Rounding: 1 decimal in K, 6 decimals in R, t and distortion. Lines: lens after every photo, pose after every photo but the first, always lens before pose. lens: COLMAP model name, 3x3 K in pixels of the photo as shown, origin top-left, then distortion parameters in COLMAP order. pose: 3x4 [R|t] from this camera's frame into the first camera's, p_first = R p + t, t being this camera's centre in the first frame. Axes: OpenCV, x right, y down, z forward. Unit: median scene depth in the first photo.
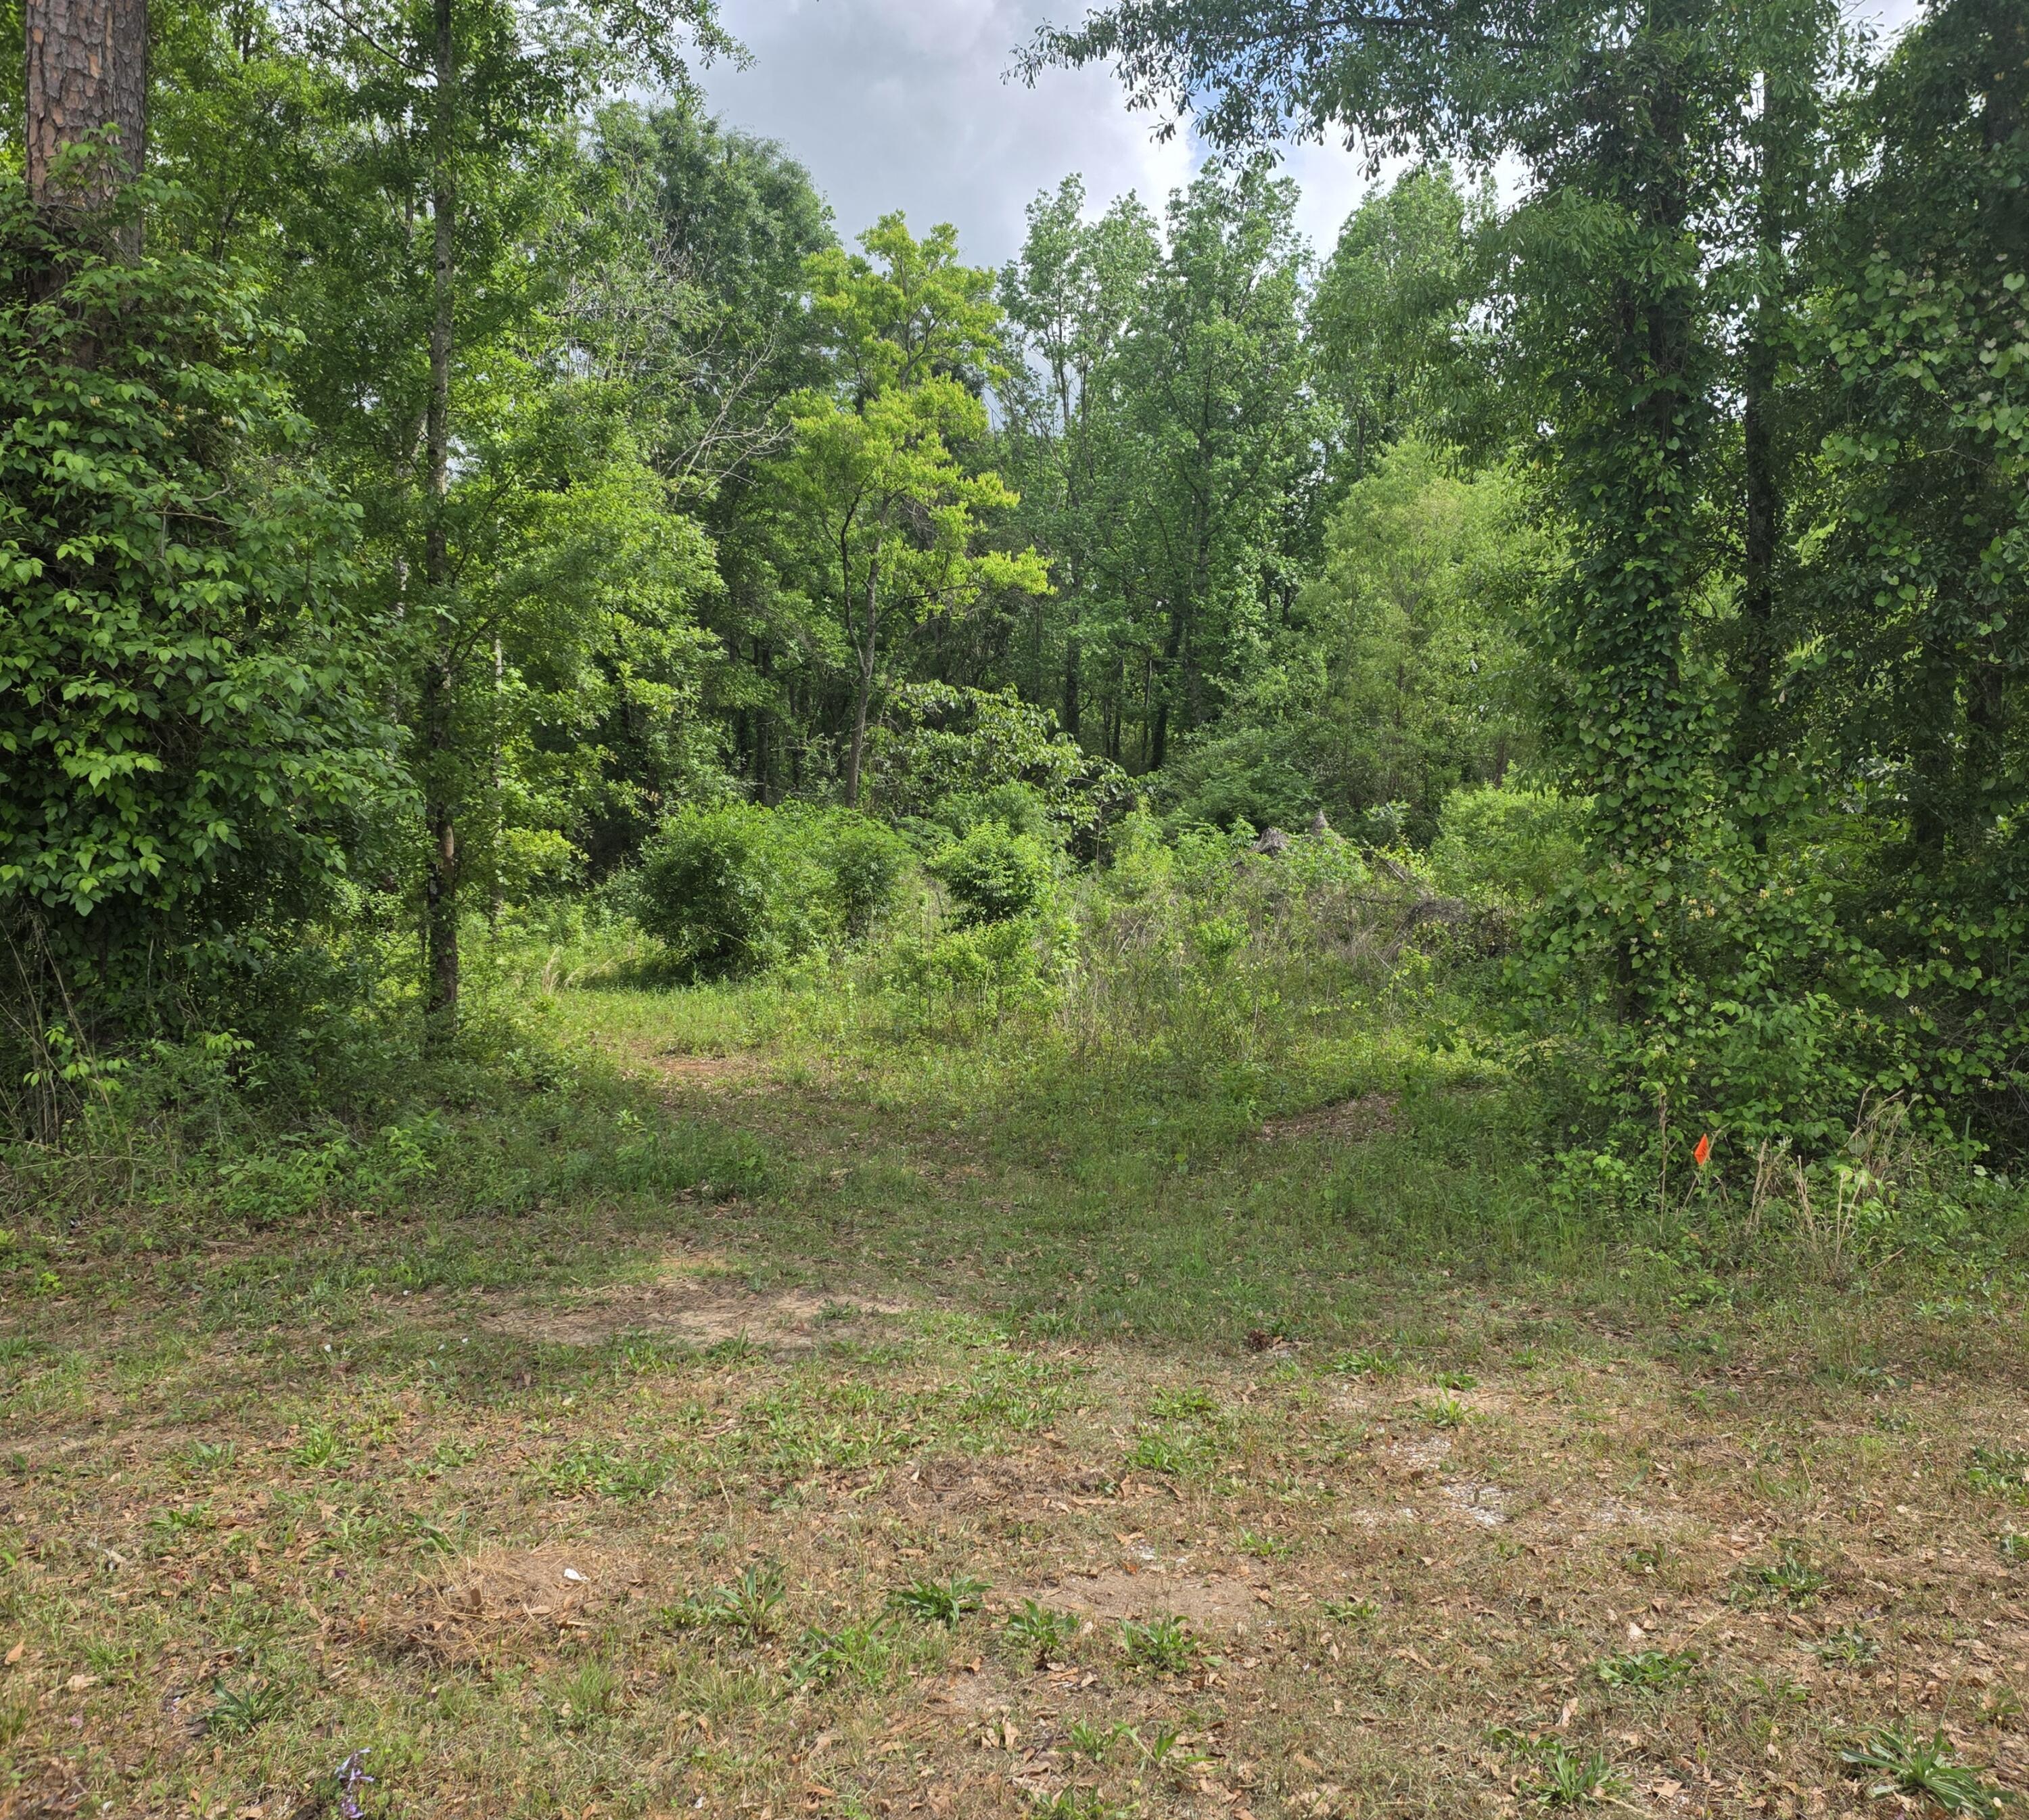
lens RADIAL K [[1704.2, 0, 1043.7], [0, 1704.2, 937.0], [0, 0, 1]] dist [0.103987, -0.166932]
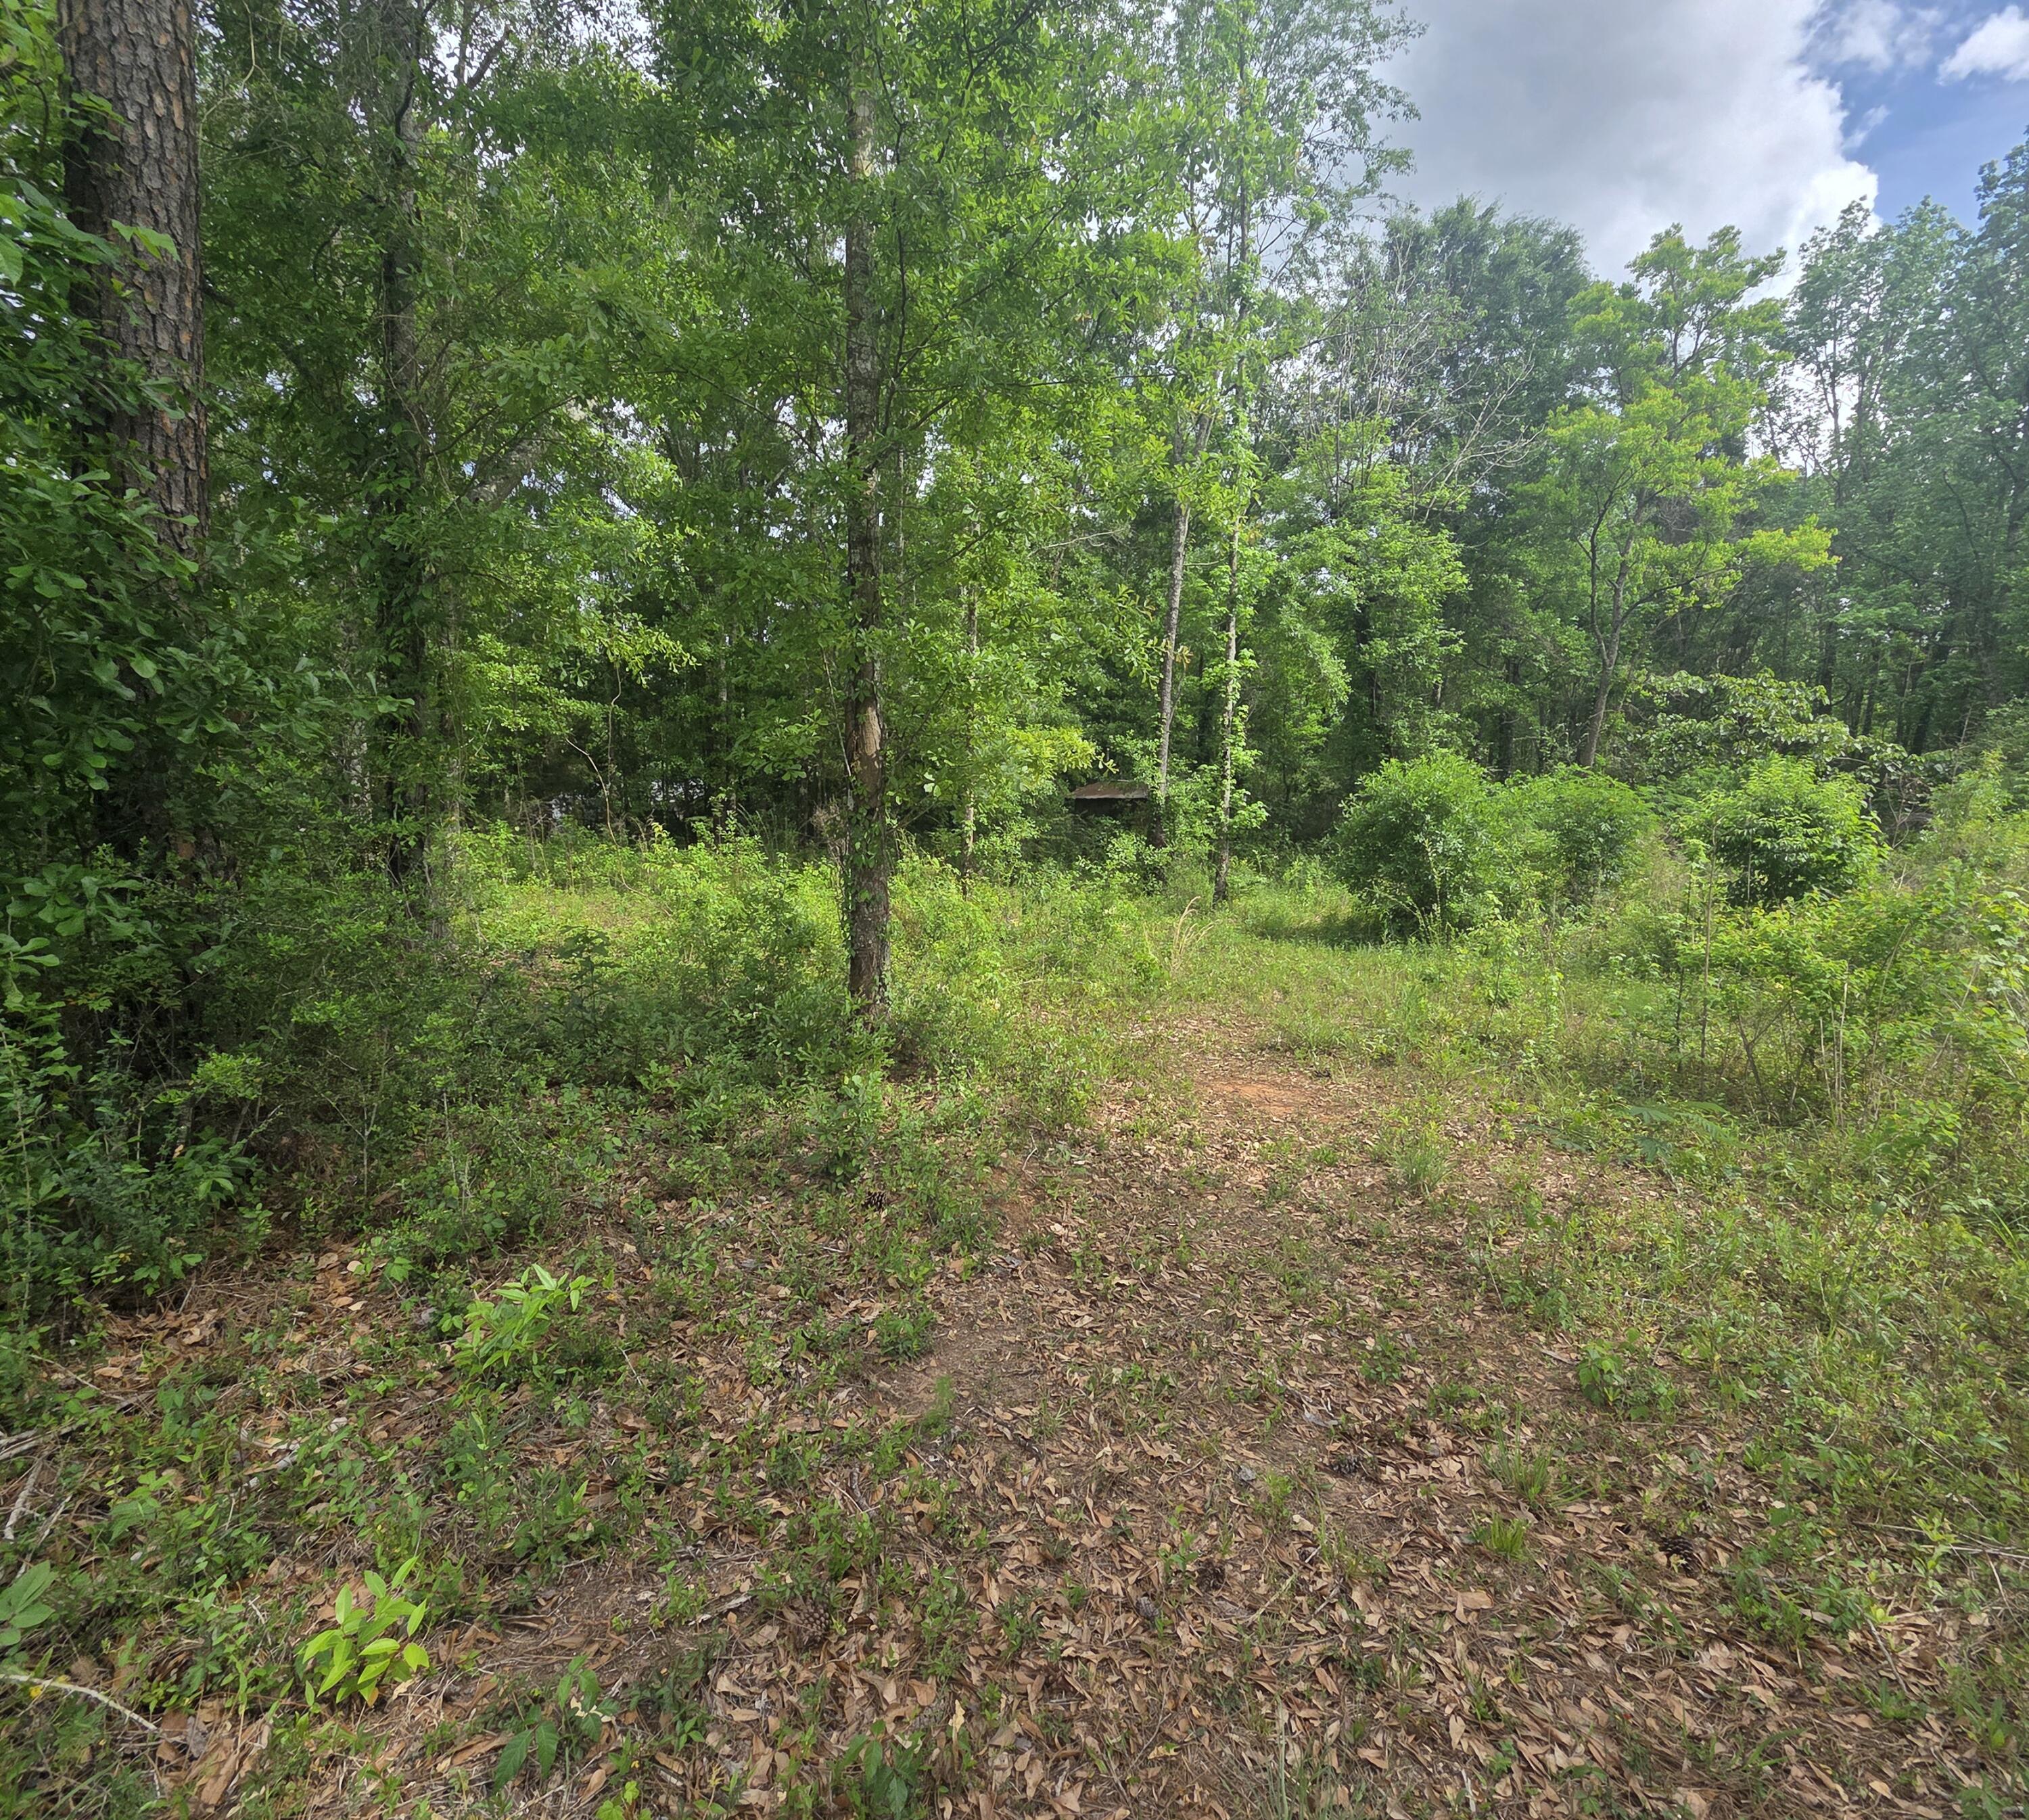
lens RADIAL K [[997.9, 0, 1005.1], [0, 997.9, 910.2], [0, 0, 1]] dist [-0.000063, -0.003755]
pose [[0.802359, 0.059524, -0.593866, -0.034689], [-0.046877, 0.998226, 0.036719, -0.001717], [0.594998, -0.001624, 0.803726, 0.351684]]
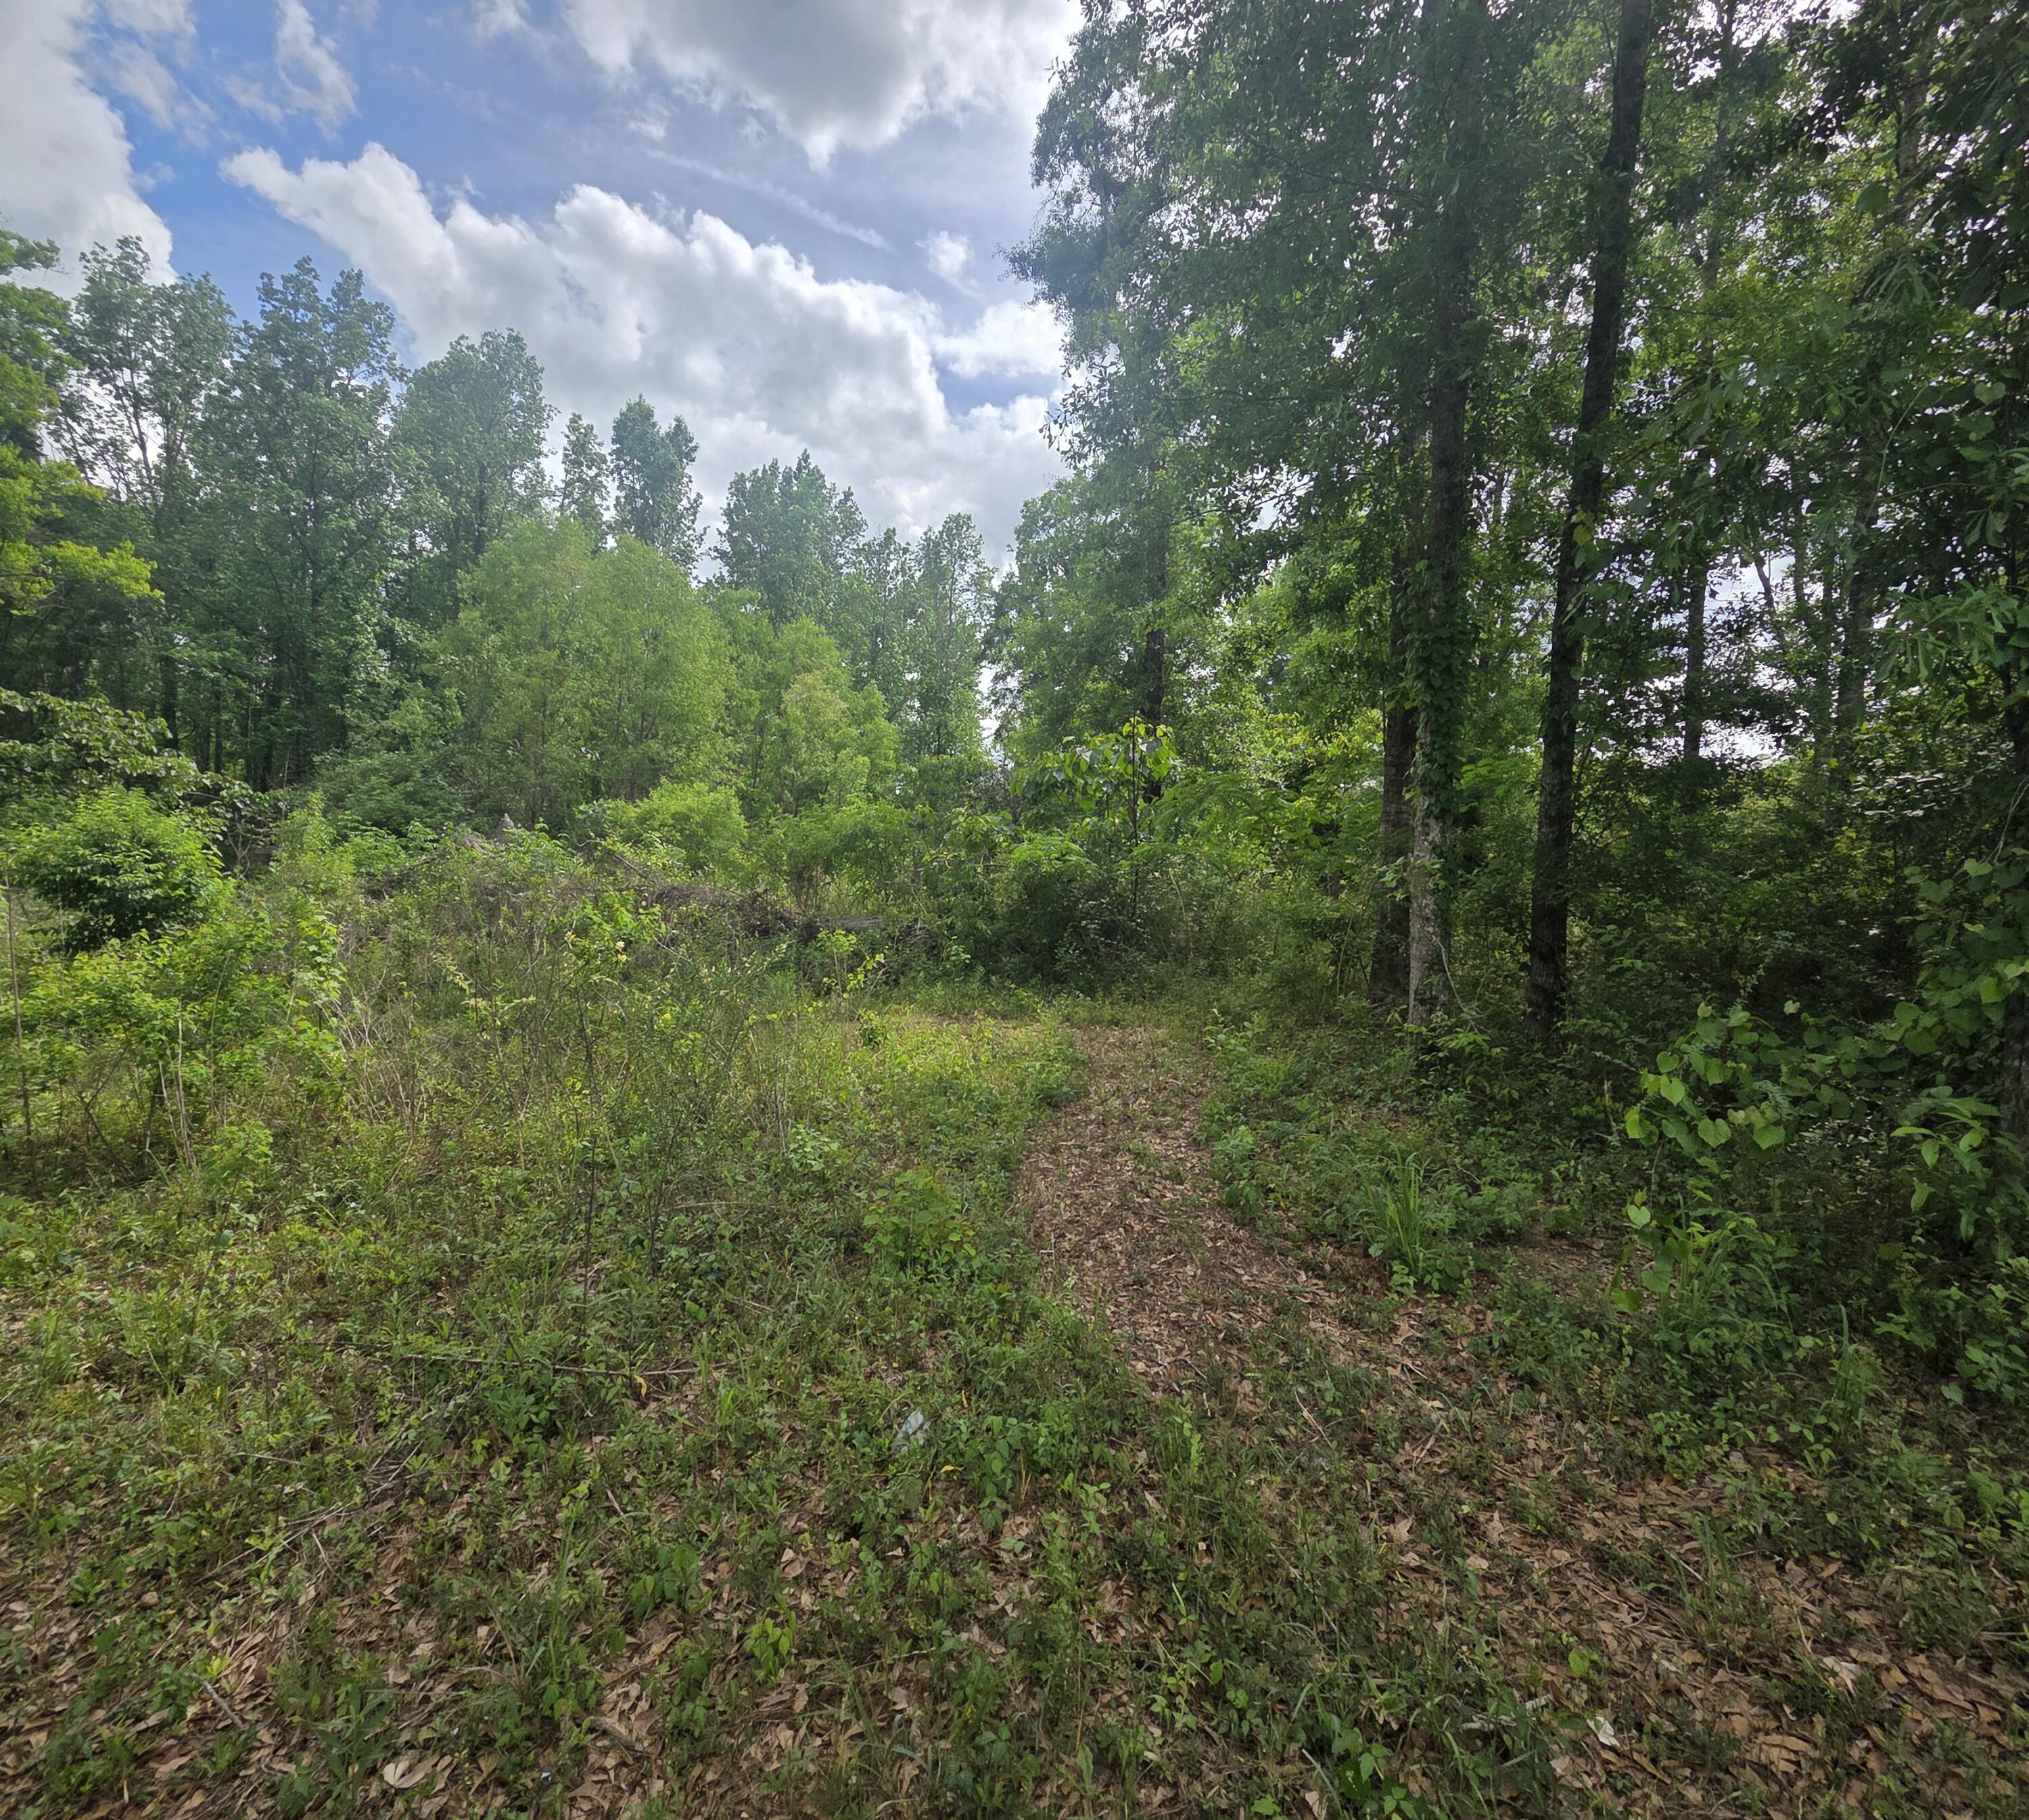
lens RADIAL K [[1000.4, 0, 1007.2], [0, 1000.4, 896.8], [0, 0, 1]] dist [-0.000182, -0.003147]
pose [[0.745875, -0.043362, 0.664673, -0.026409], [0.058693, 0.998276, -0.000737, -0.002251], [-0.663495, 0.039561, 0.747134, 0.354856]]
